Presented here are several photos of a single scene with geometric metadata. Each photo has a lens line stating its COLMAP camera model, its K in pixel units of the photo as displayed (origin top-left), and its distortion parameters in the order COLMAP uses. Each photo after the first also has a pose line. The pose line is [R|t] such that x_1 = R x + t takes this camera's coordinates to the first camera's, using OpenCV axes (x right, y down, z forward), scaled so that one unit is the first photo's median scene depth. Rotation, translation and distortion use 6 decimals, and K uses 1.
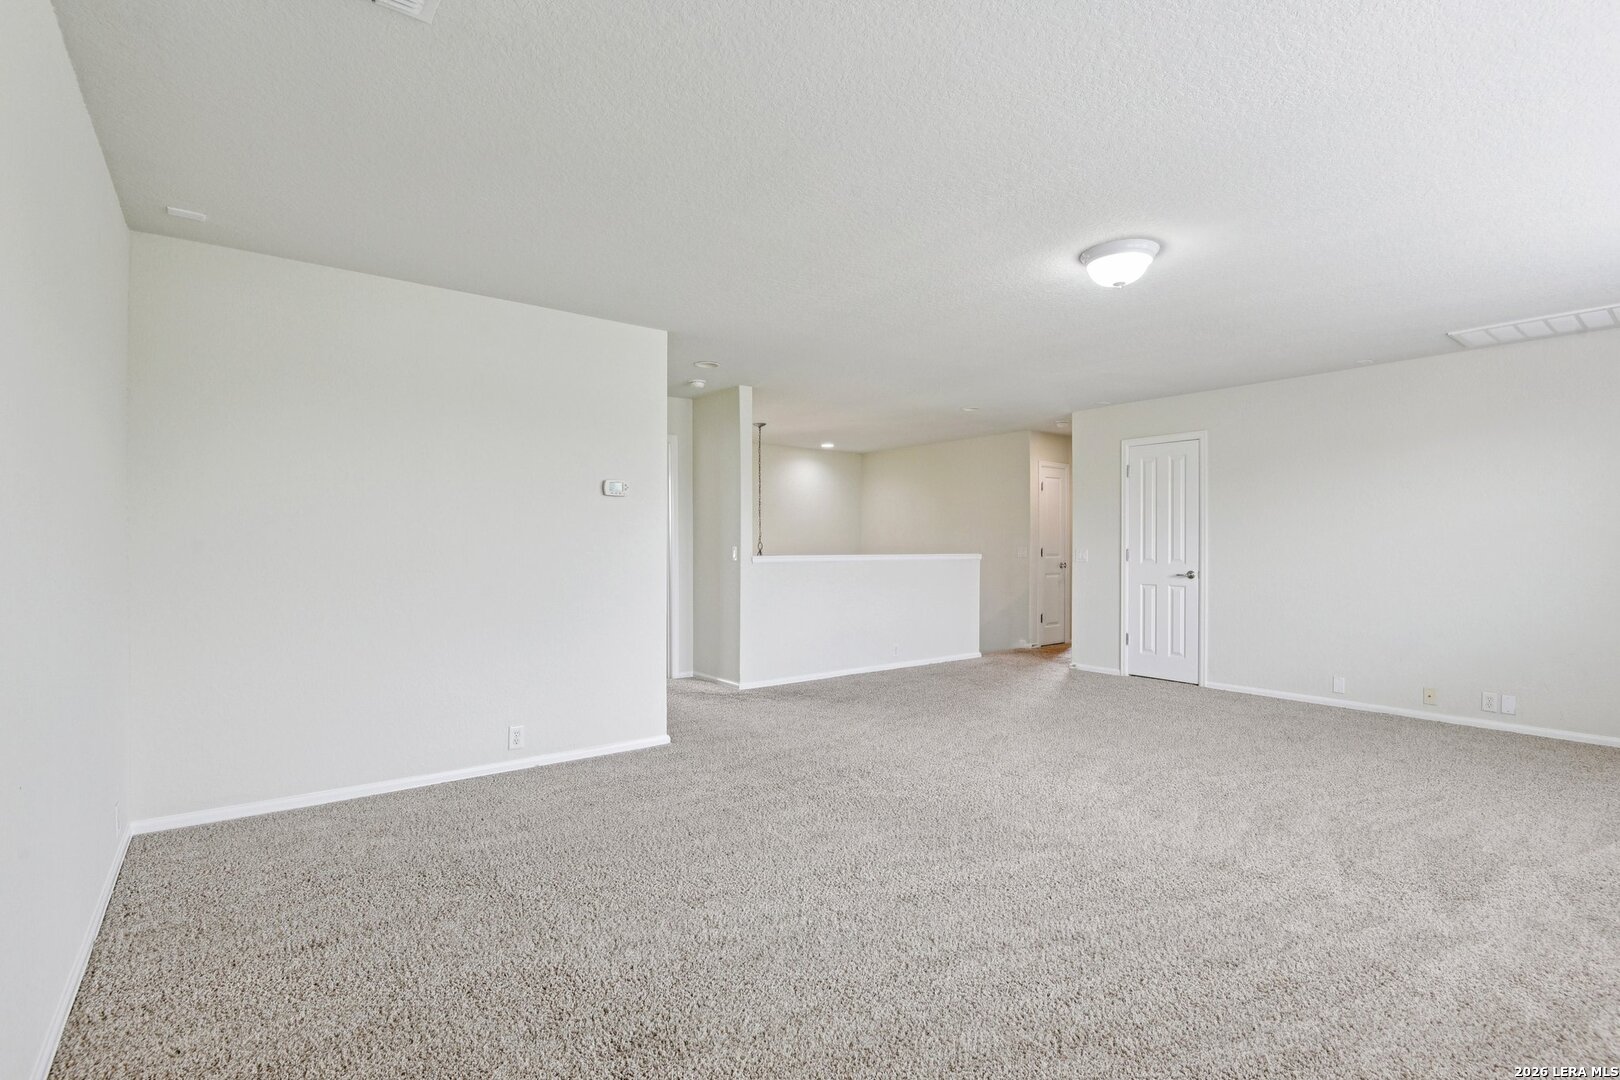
lens RADIAL K [[744.9, 0, 805.0], [0, 744.9, 537.4], [0, 0, 1]] dist [-0.005611, -0.009650]
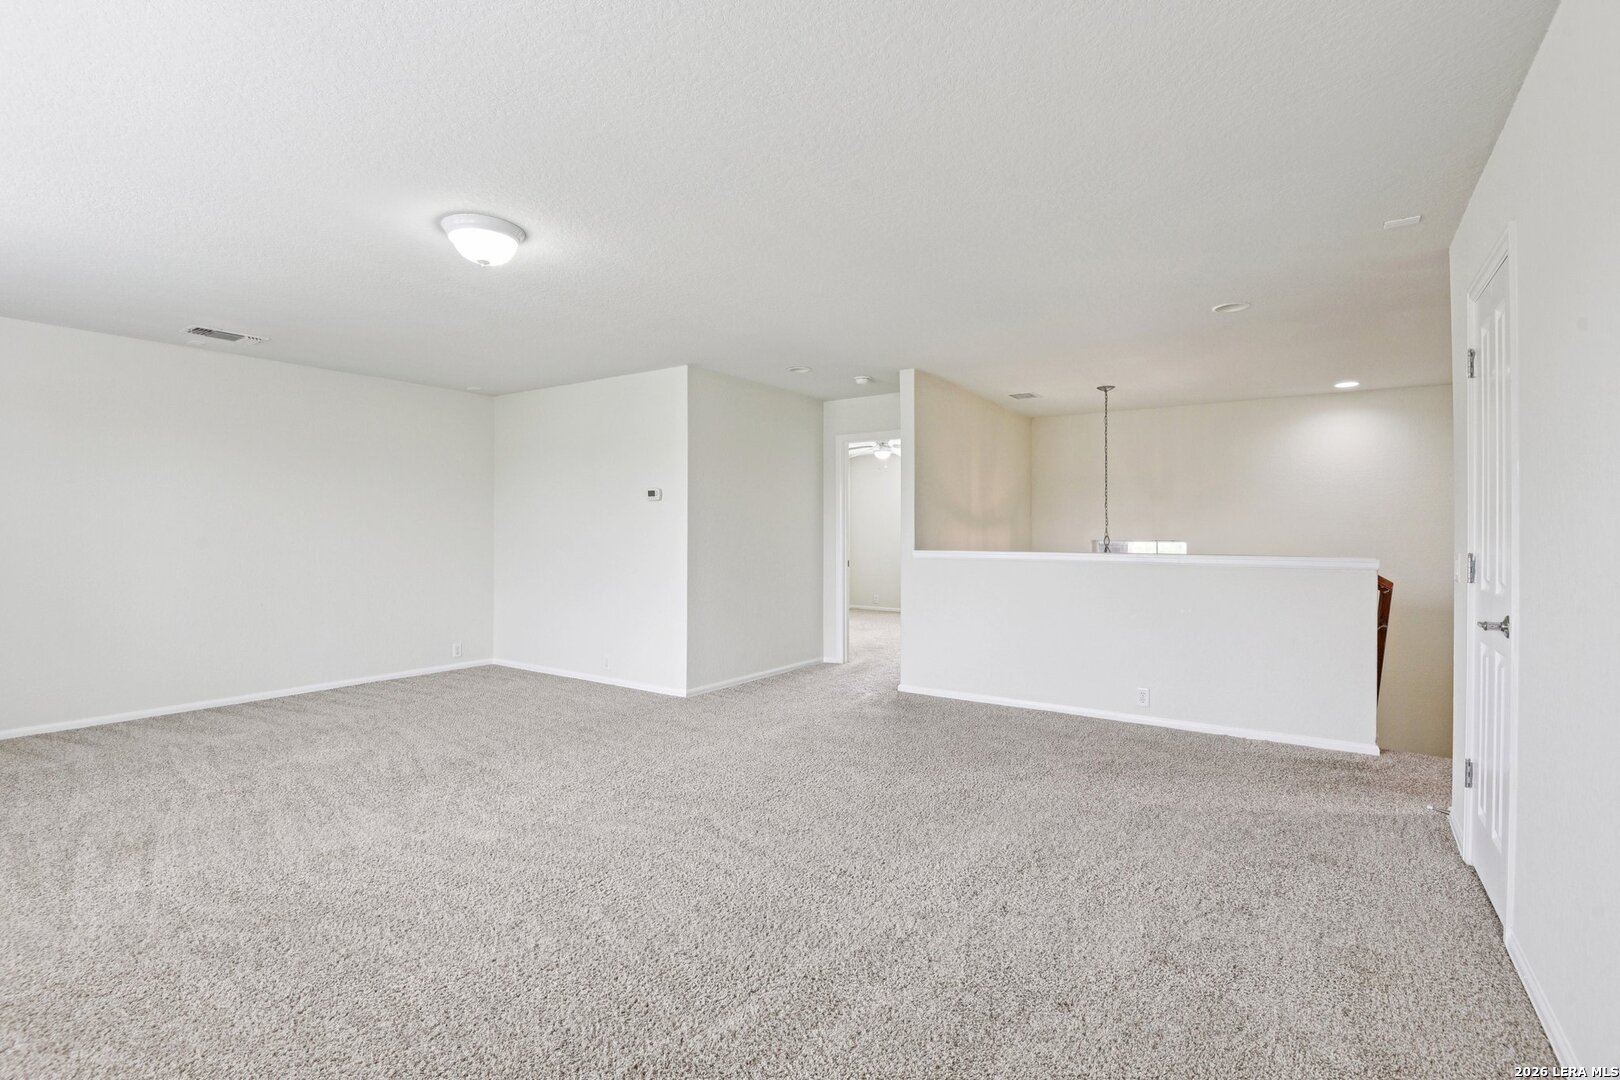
lens RADIAL K [[744.9, 0, 805.0], [0, 744.9, 537.4], [0, 0, 1]] dist [-0.005611, -0.009650]
pose [[0.318487, 0.003245, -0.947922, 1.203592], [0.002089, 0.999989, 0.004126, 0.007626], [0.947925, -0.003295, 0.318476, 0.902801]]
